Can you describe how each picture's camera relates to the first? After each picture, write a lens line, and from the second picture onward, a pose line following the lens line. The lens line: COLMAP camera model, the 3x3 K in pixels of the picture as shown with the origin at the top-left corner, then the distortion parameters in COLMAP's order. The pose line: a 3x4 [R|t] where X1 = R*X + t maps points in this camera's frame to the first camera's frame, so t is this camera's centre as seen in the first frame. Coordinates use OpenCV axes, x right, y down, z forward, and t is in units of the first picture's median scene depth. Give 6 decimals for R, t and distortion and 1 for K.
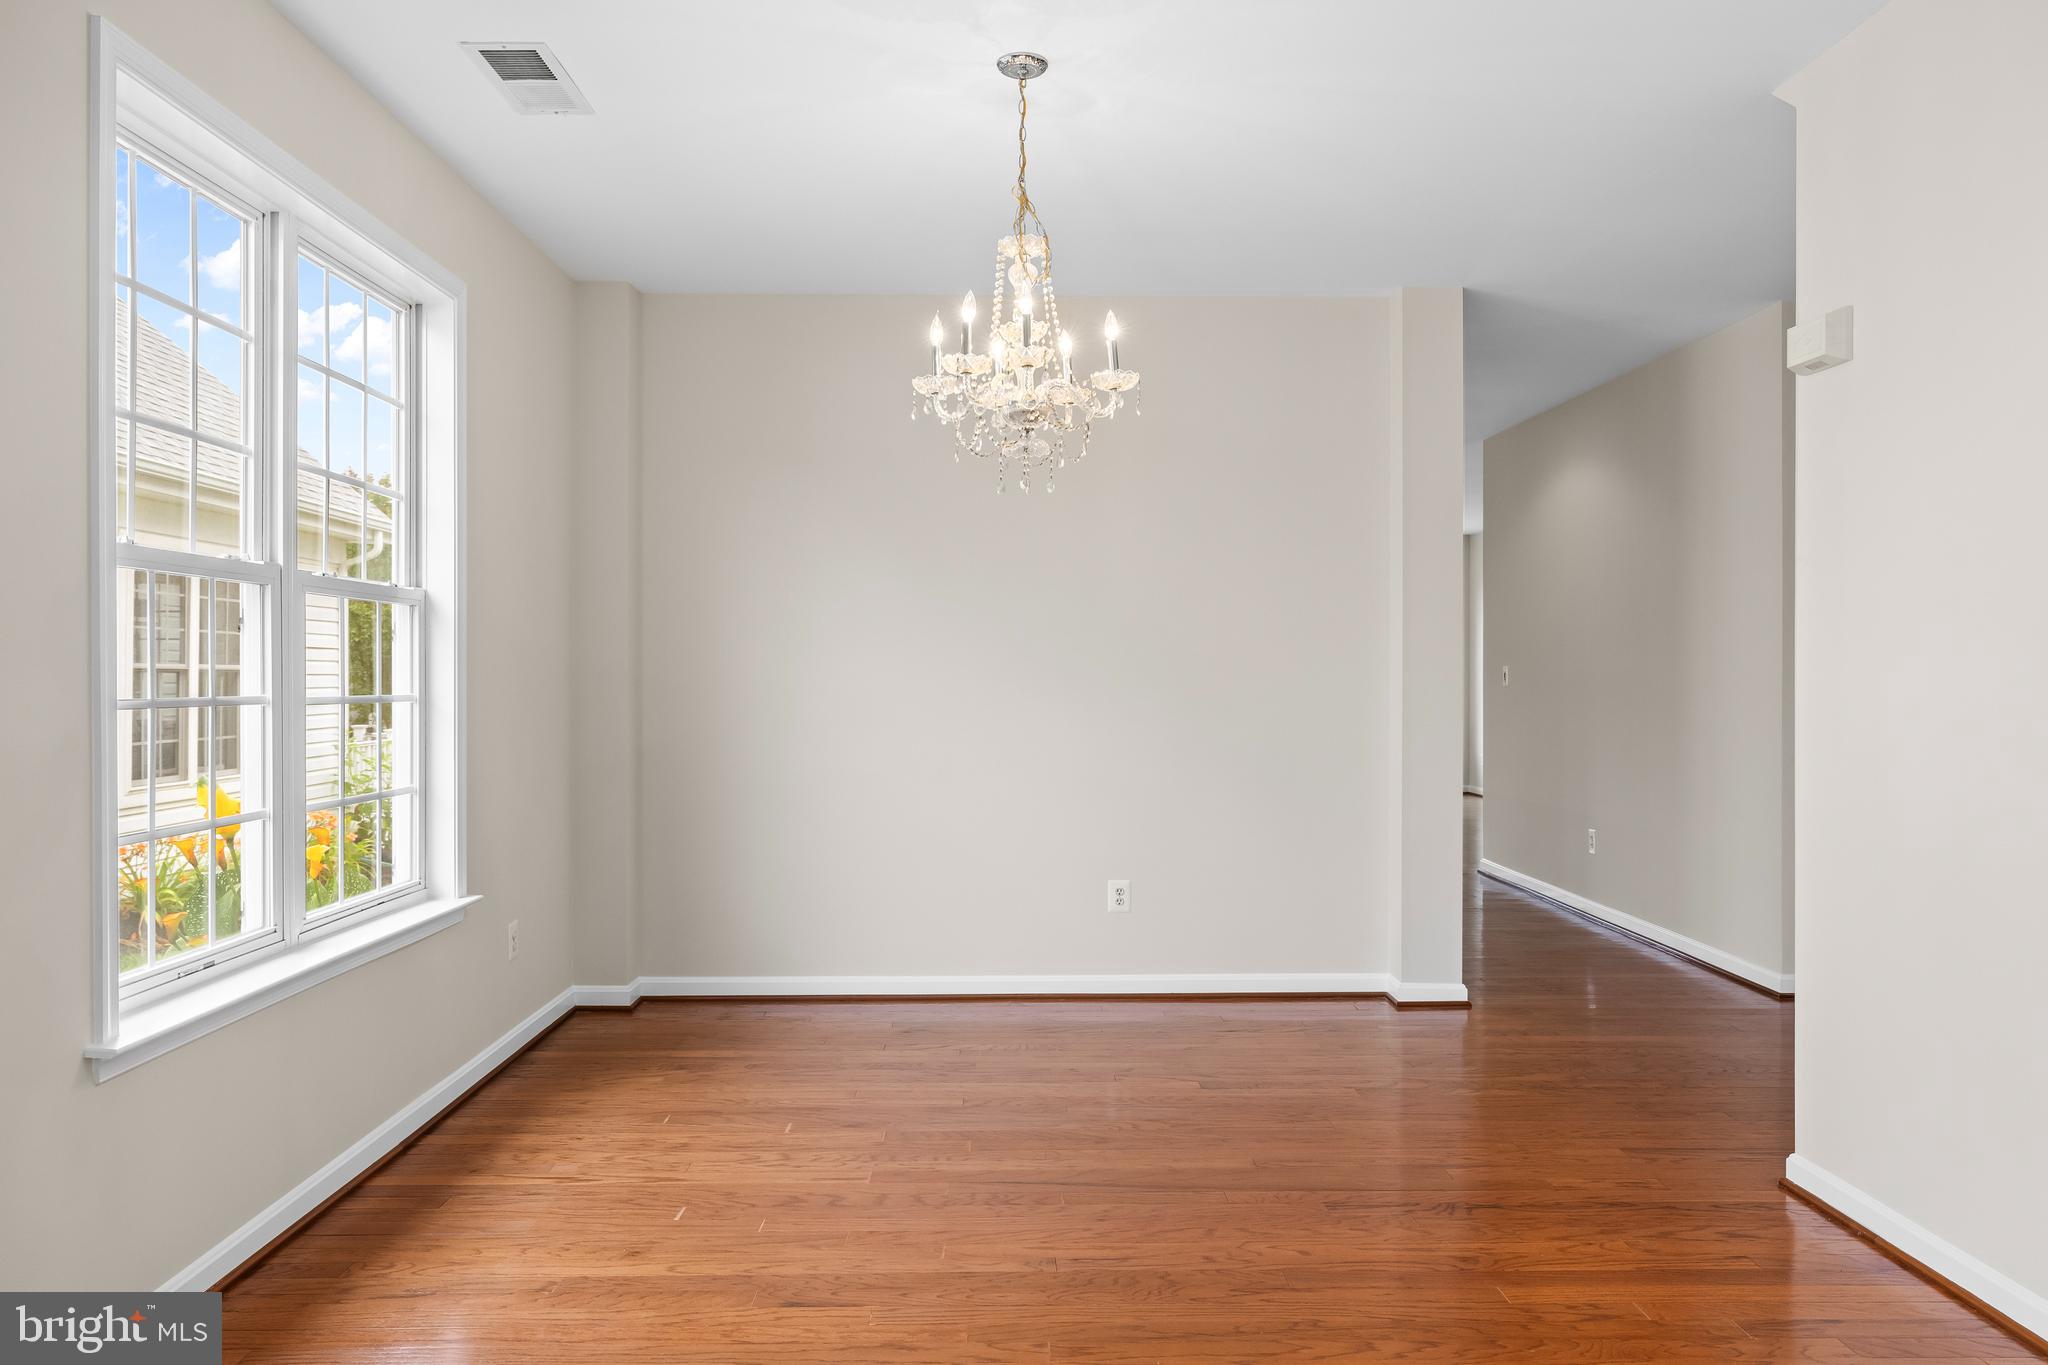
lens RADIAL K [[1377.5, 0, 1023.9], [0, 1377.5, 680.0], [0, 0, 1]] dist [0.002885, -0.002488]
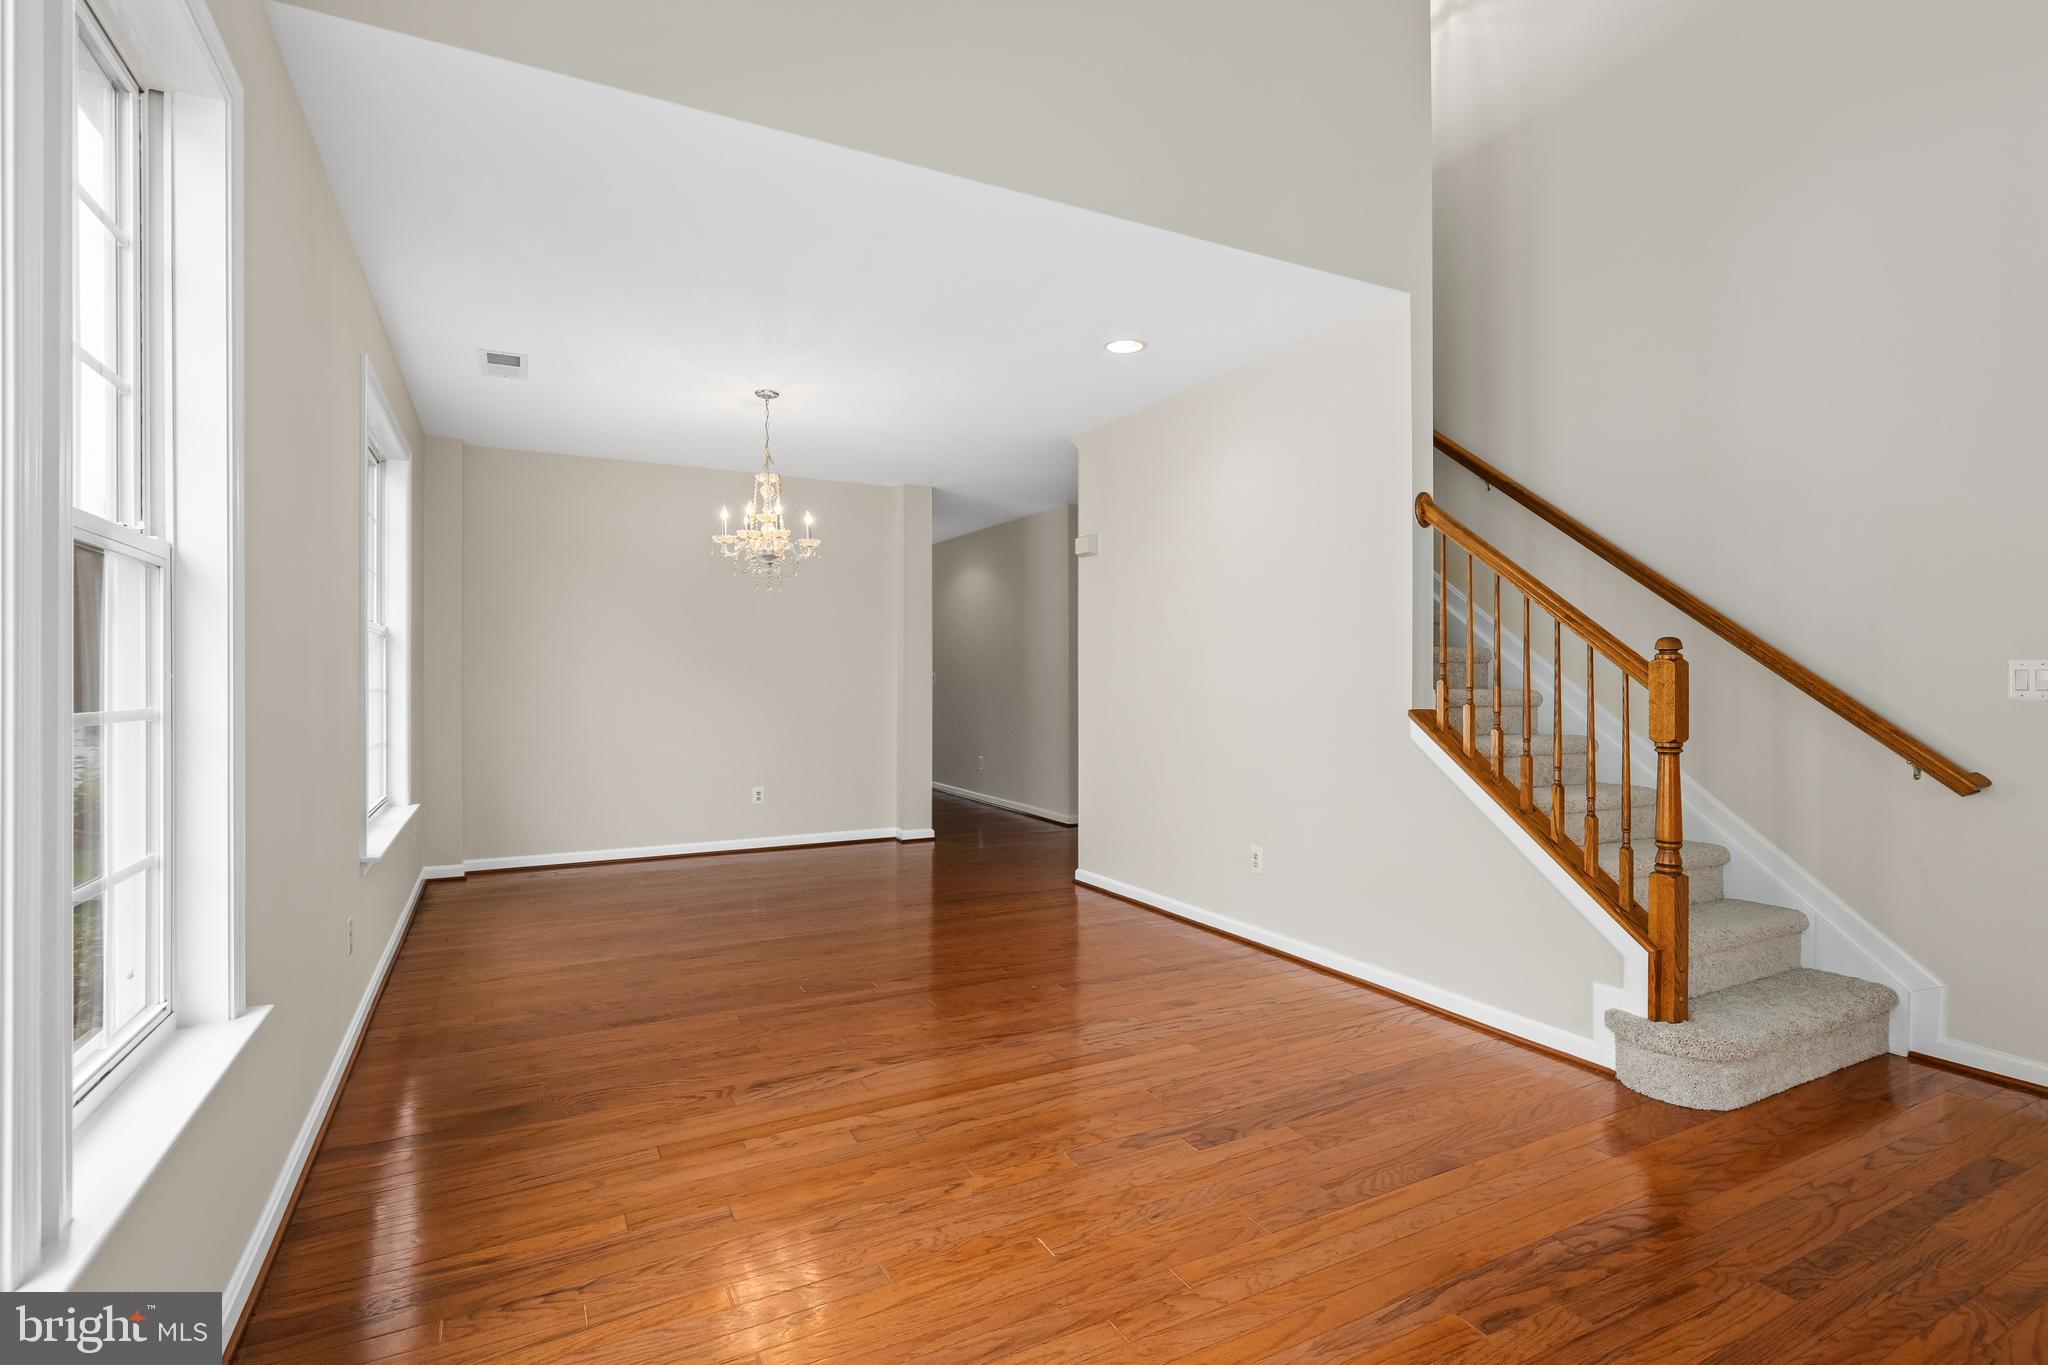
lens RADIAL K [[969.1, 0, 1025.1], [0, 969.1, 673.7], [0, 0, 1]] dist [-0.004440, 0.000047]
pose [[0.892153, -0.000019, 0.451733, -0.317672], [0.002081, 0.999990, -0.004069, -0.000914], [-0.451728, 0.004570, 0.892144, -0.520516]]
